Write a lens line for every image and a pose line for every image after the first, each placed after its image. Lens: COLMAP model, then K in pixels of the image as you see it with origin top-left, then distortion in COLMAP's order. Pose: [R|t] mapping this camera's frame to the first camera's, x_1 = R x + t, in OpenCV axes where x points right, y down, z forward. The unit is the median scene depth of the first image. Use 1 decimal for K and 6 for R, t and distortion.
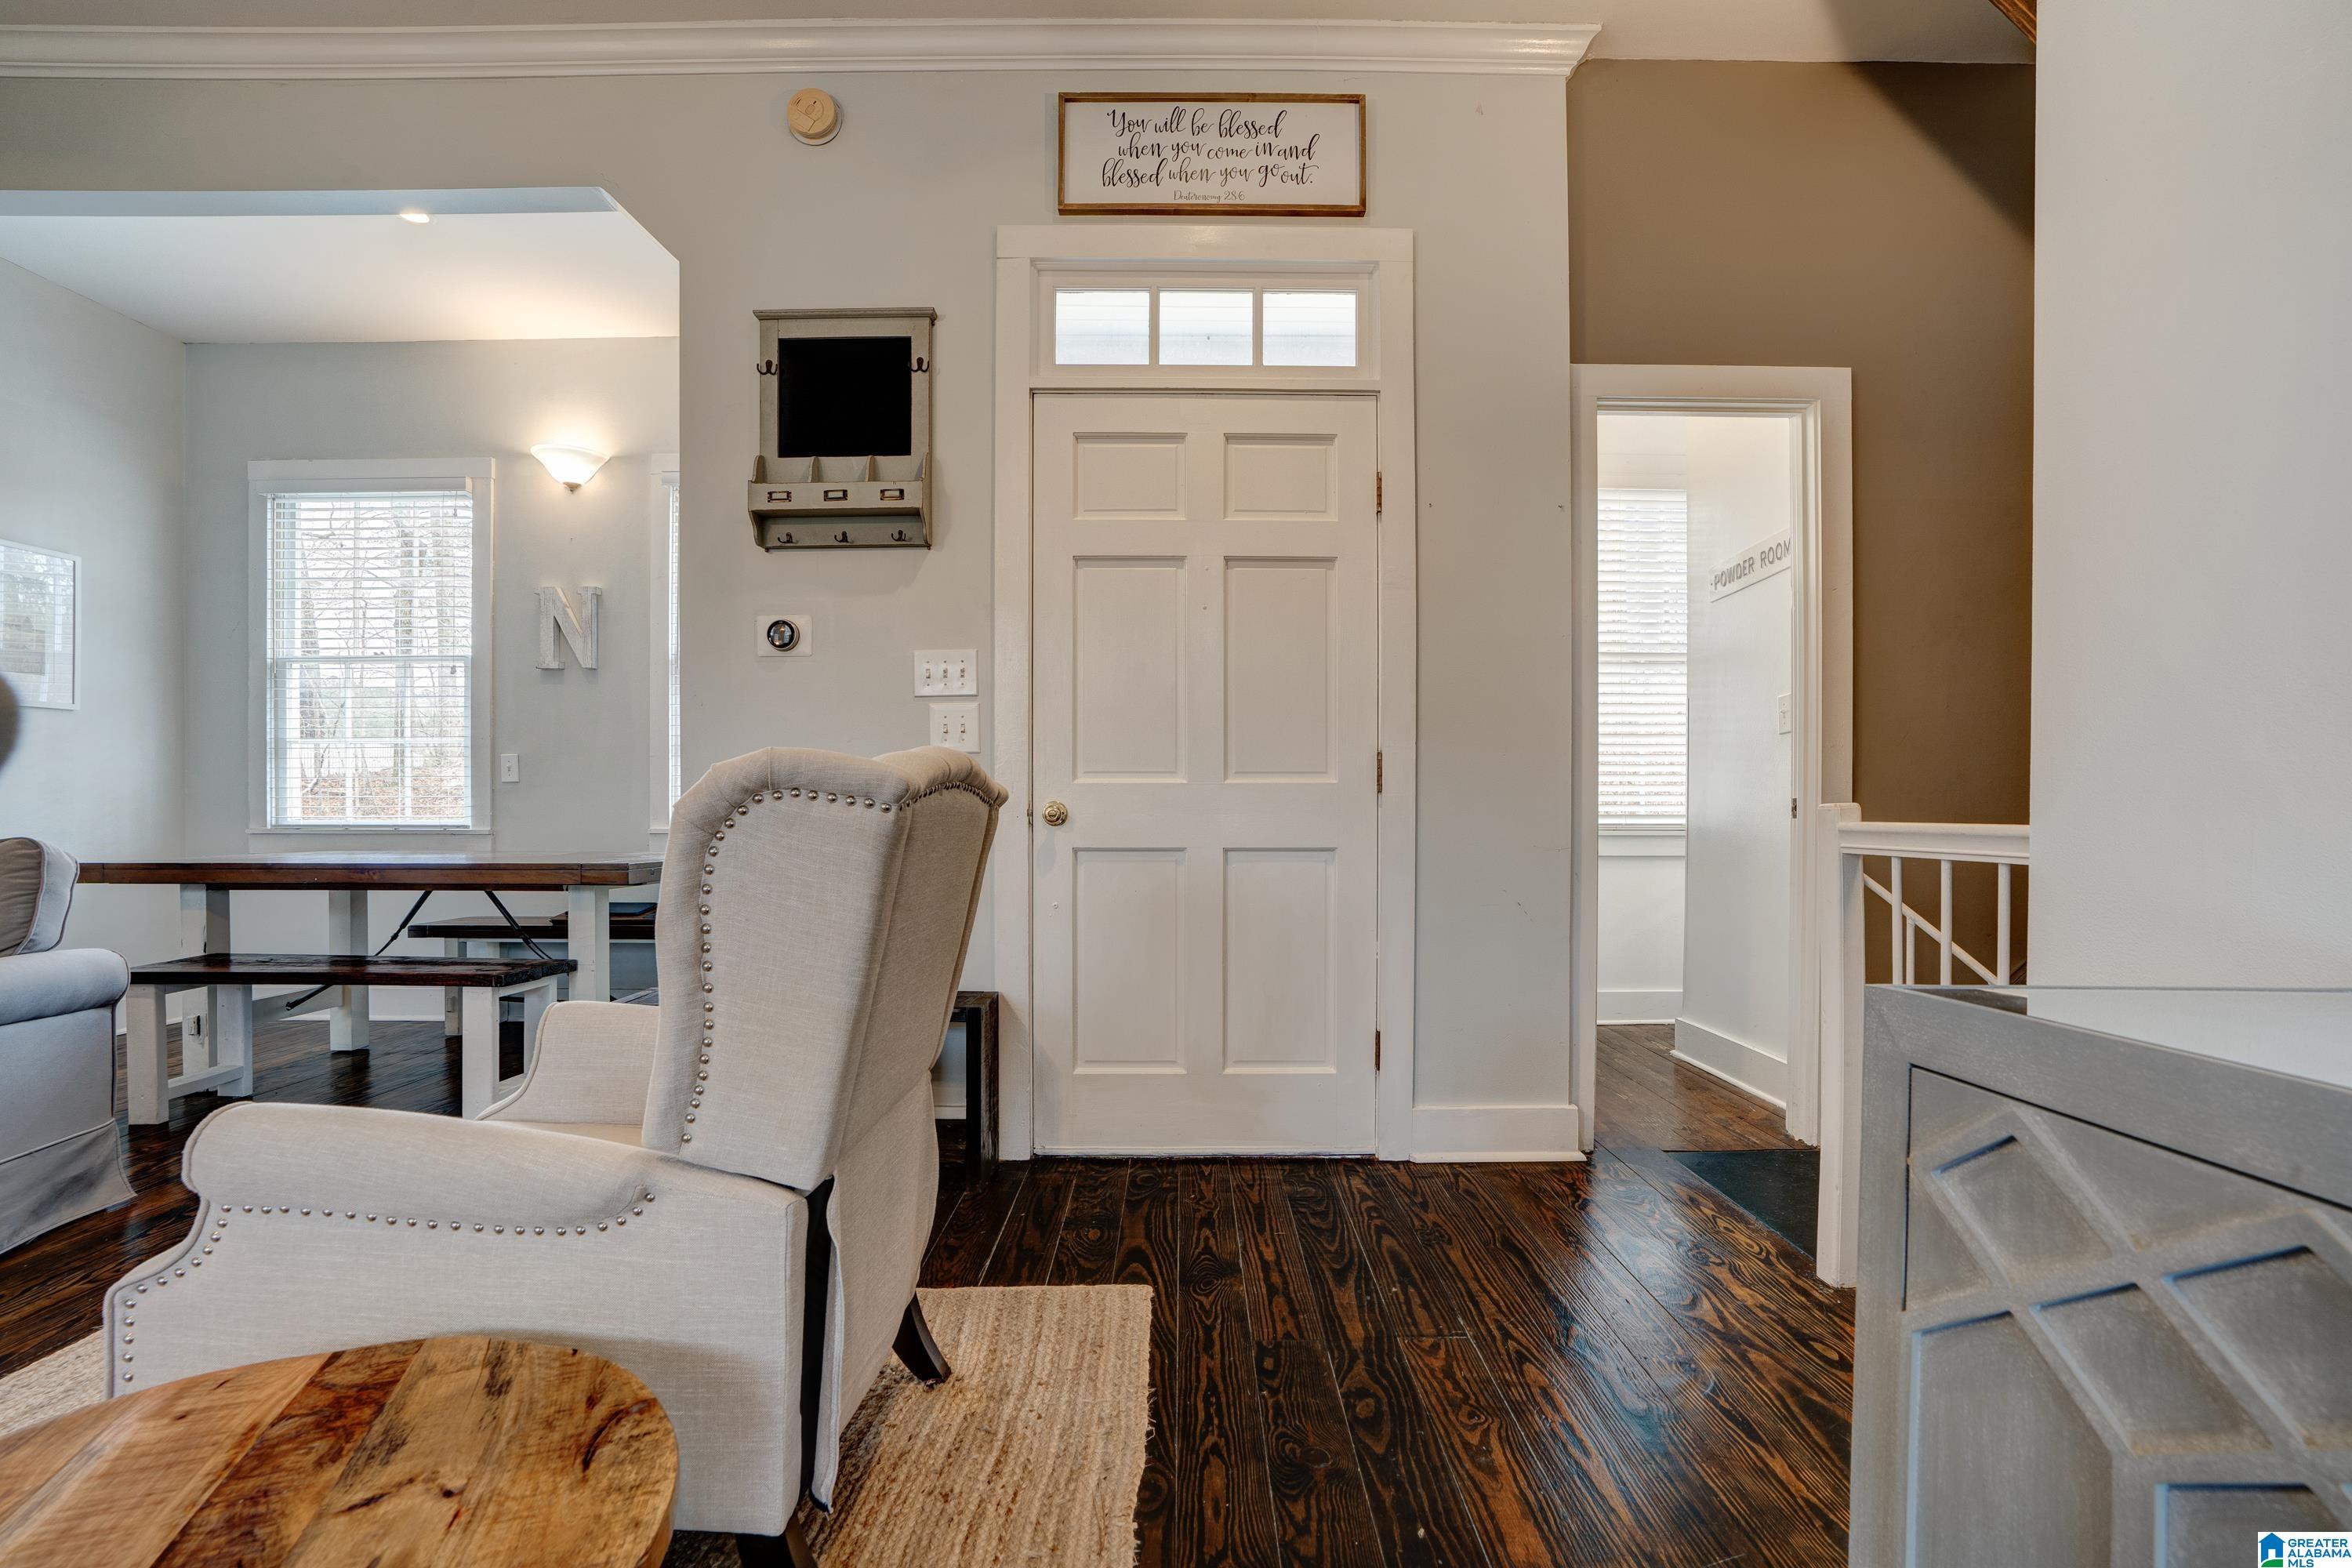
lens RADIAL K [[1118.5, 0, 1174.8], [0, 1118.5, 801.8], [0, 0, 1]] dist [-0.009702, 0.002688]
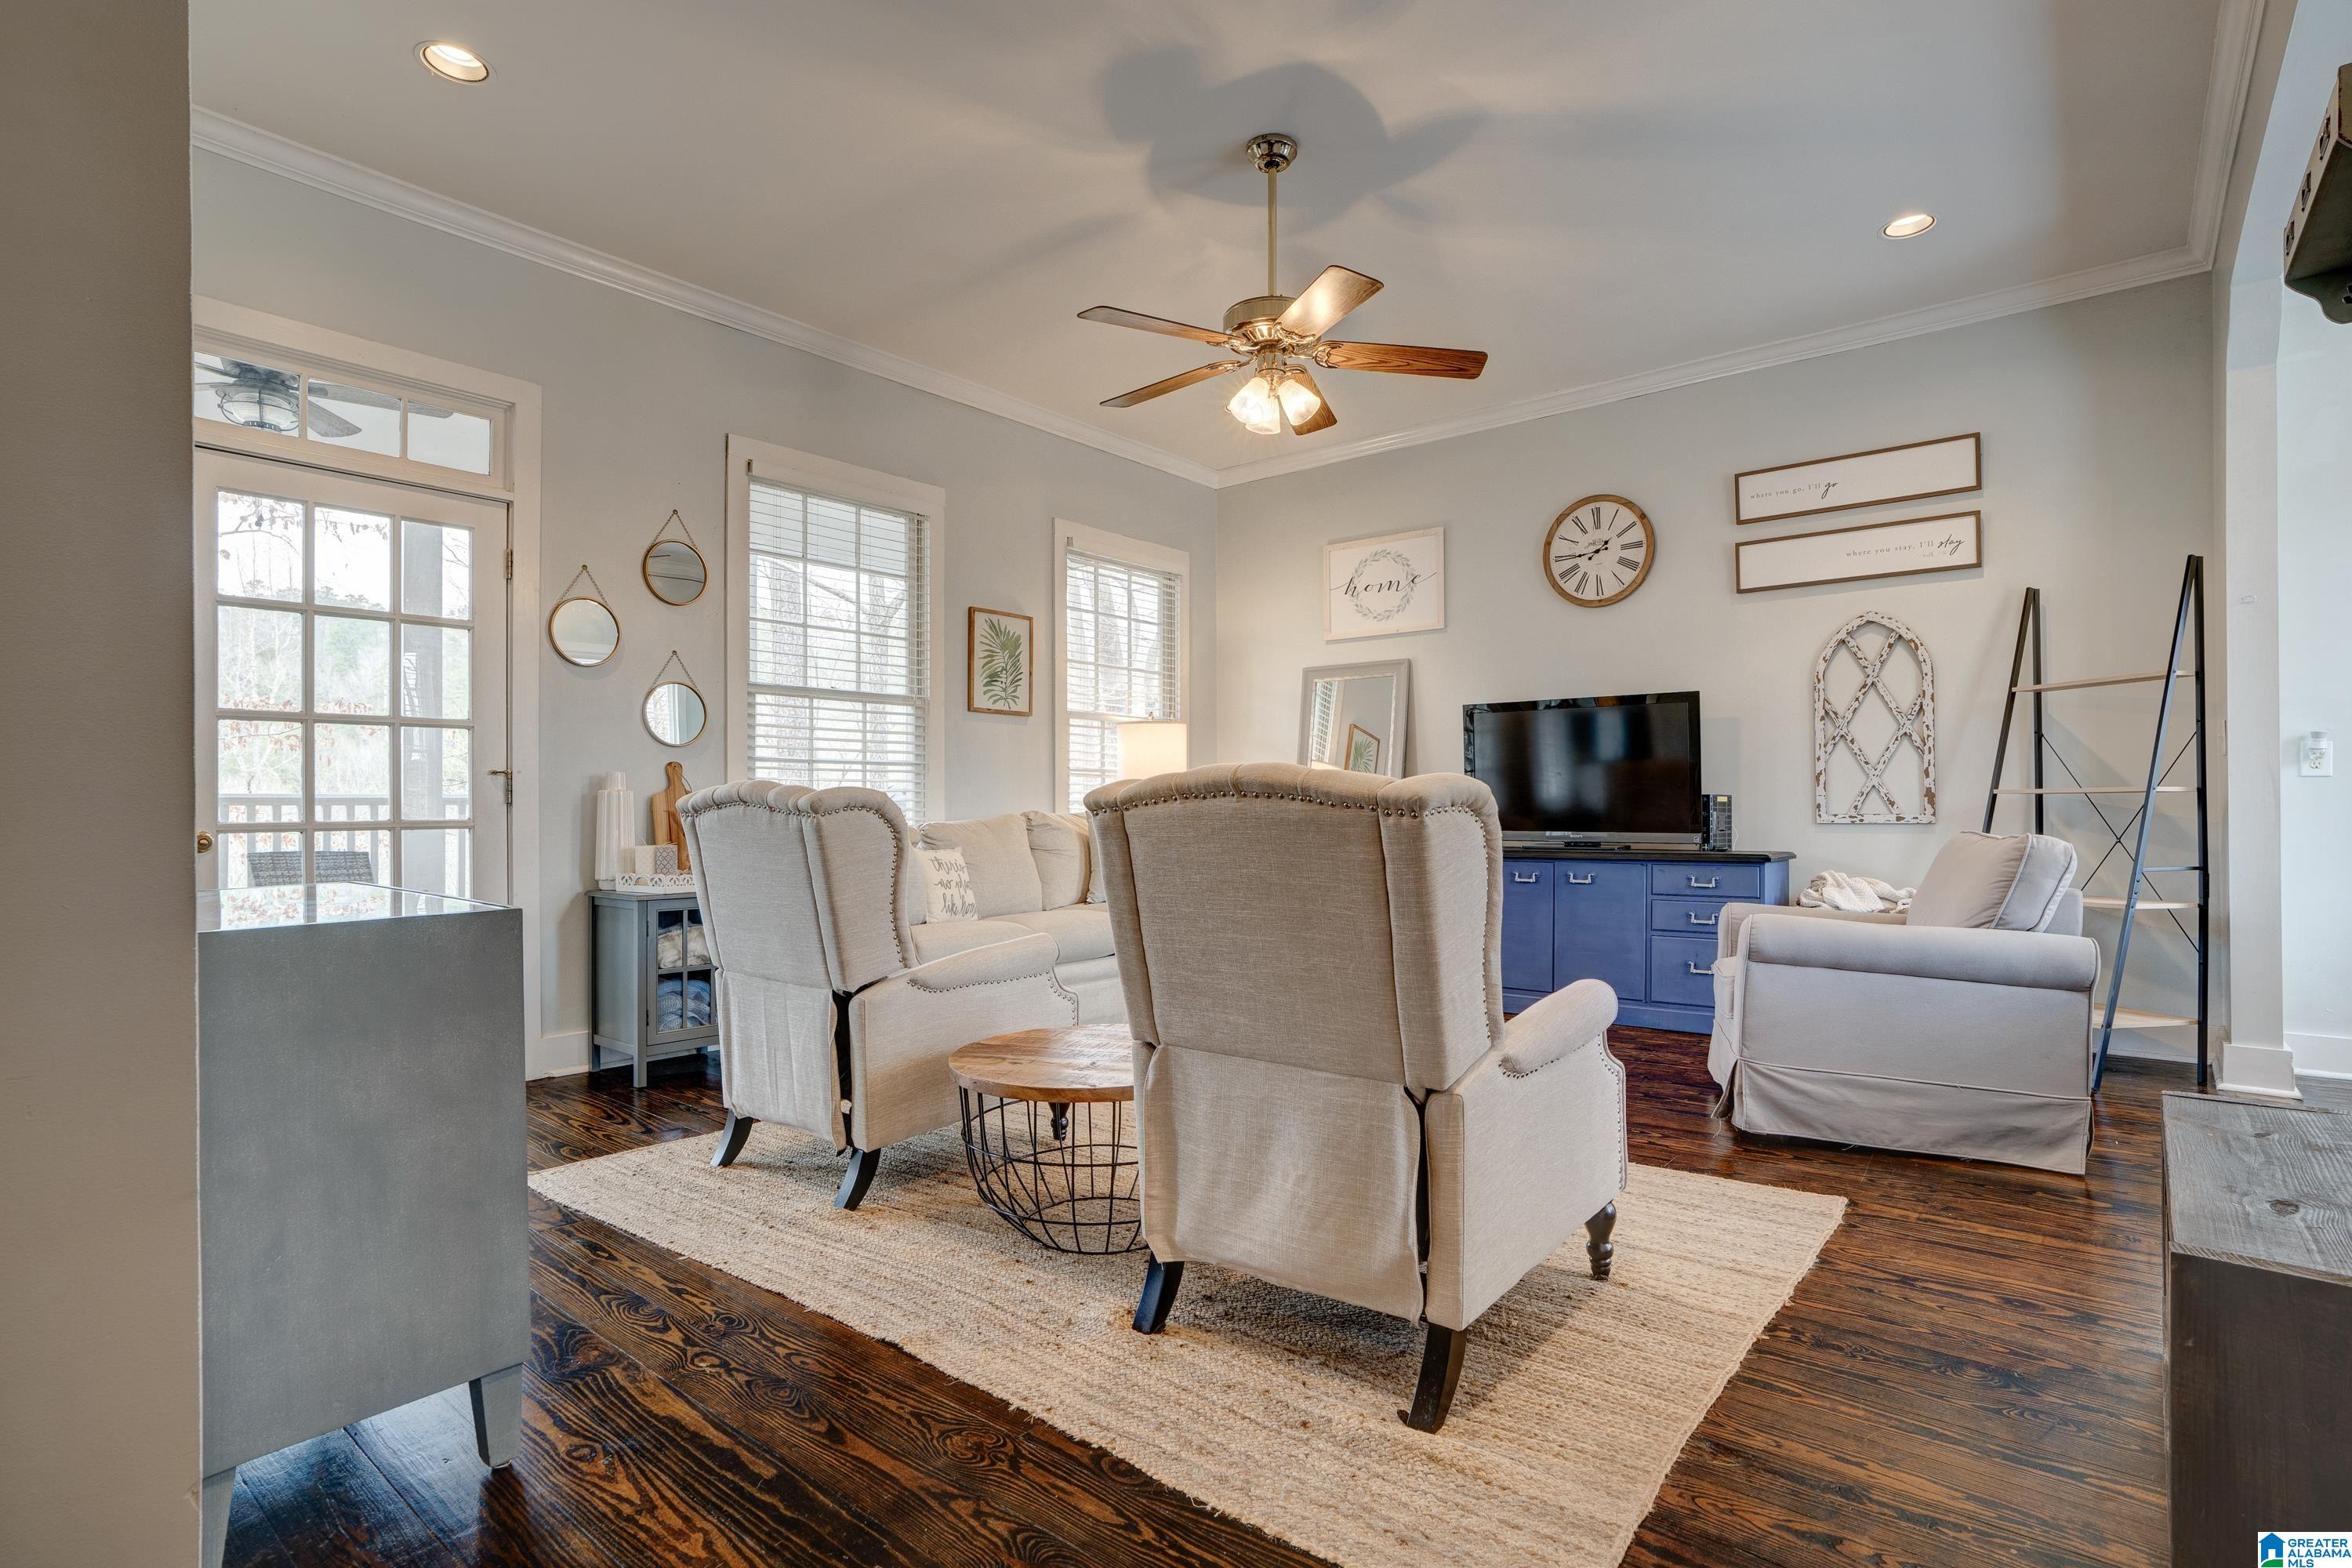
lens RADIAL K [[1128.7, 0, 1178.4], [0, 1128.7, 792.3], [0, 0, 1]] dist [-0.002300, -0.000226]
pose [[-0.632420, -0.004559, -0.774613, 0.415374], [0.007634, 0.999897, -0.012118, -0.003857], [0.774588, -0.013577, -0.632320, 0.926543]]
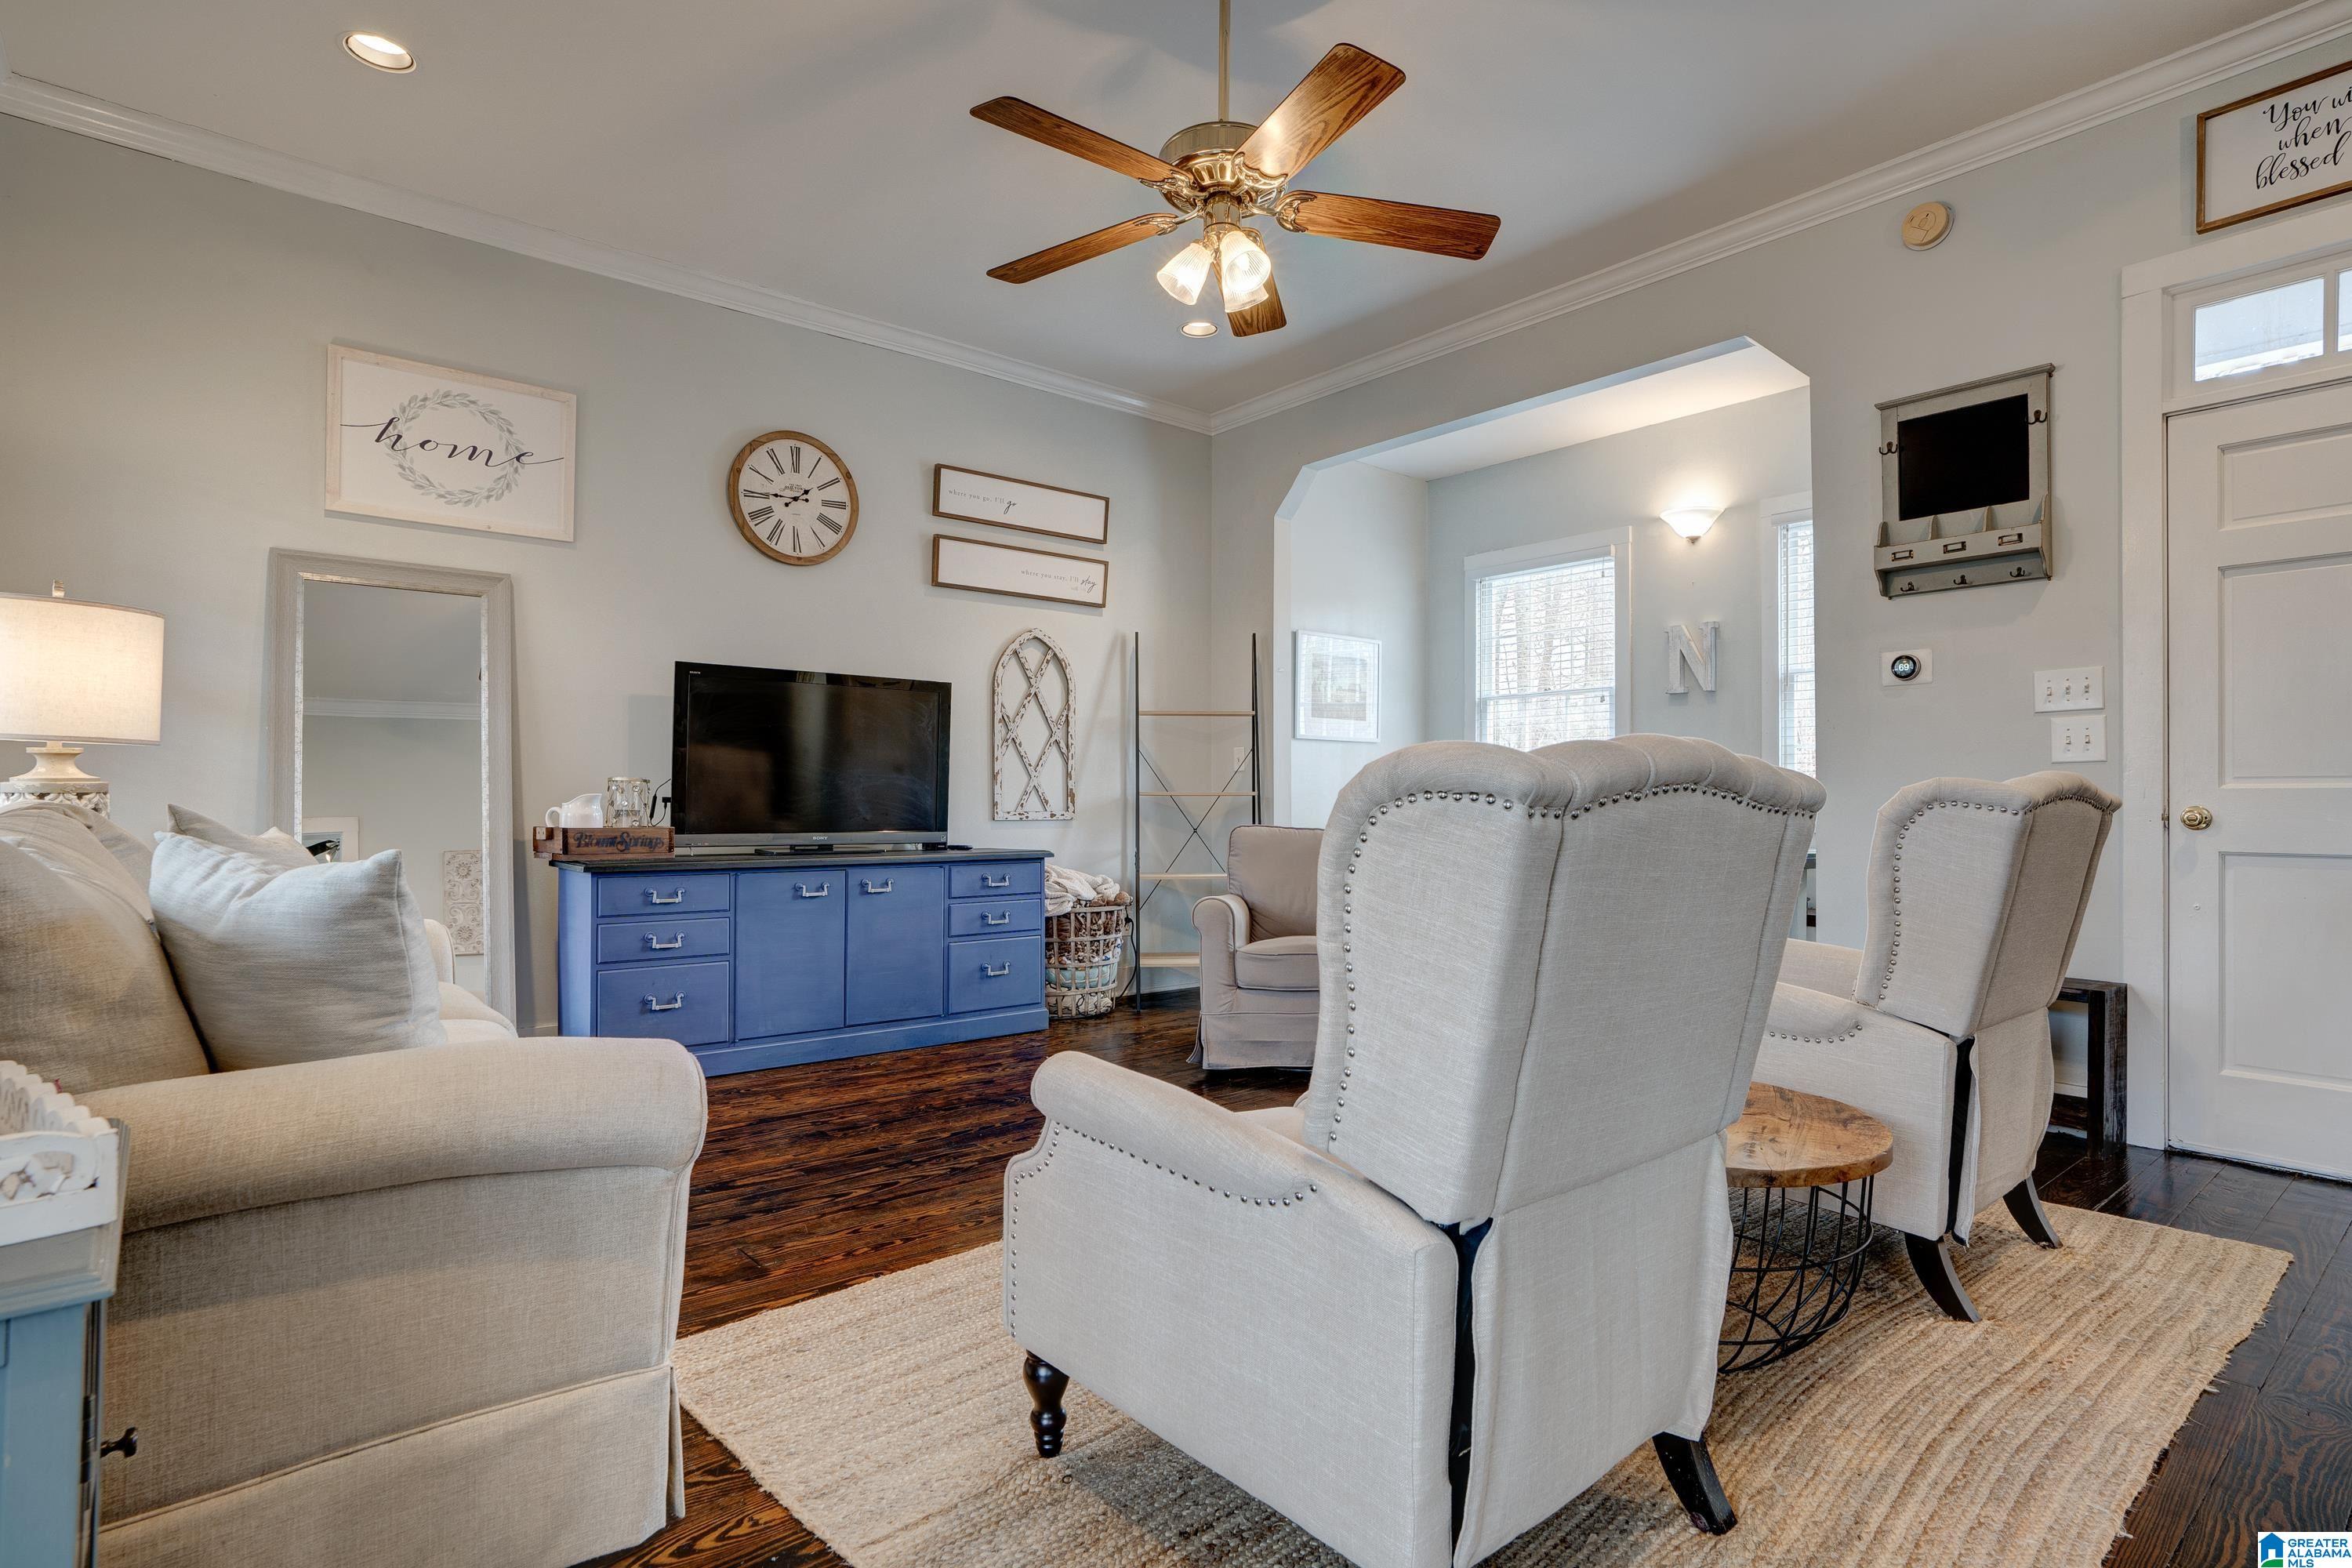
lens RADIAL K [[1210.5, 0, 1127.5], [0, 1210.5, 795.7], [0, 0, 1]] dist [-0.051353, 0.018325]
pose [[0.634553, 0.000205, -0.772879, 0.106421], [-0.003083, 0.999993, -0.002266, -0.004903], [0.772873, 0.003820, 0.634549, -0.458400]]
